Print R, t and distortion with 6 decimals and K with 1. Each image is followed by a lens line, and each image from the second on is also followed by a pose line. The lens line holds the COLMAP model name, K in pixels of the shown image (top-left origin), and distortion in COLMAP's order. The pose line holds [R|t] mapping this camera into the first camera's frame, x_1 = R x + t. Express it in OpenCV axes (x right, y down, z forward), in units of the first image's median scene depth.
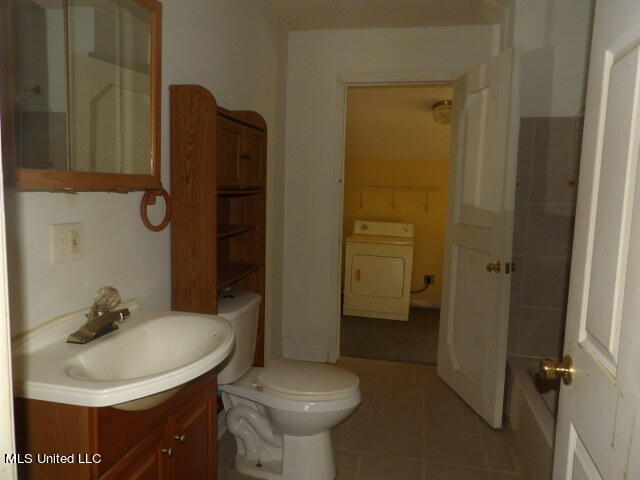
lens RADIAL K [[464.4, 0, 319.8], [0, 464.4, 238.4], [0, 0, 1]] dist [-0.005427, -0.000322]
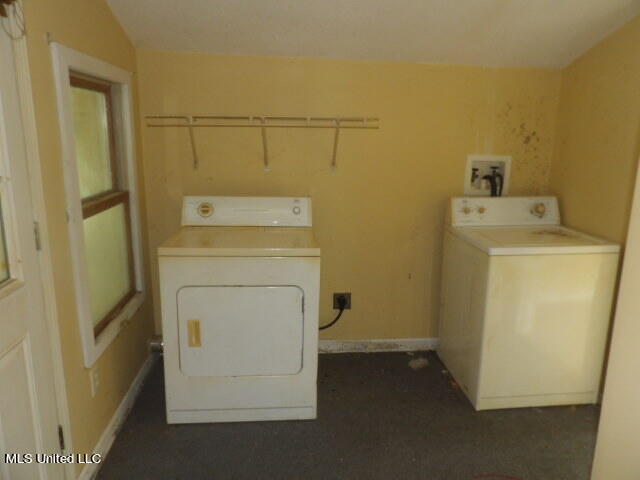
lens RADIAL K [[464.4, 0, 319.3], [0, 464.4, 239.9], [0, 0, 1]] dist [-0.005427, -0.000322]
pose [[0.957512, -0.085818, 0.275328, 0.076044], [0.052552, 0.990636, 0.126013, -0.047053], [-0.283564, -0.106190, 0.953056, 0.536944]]
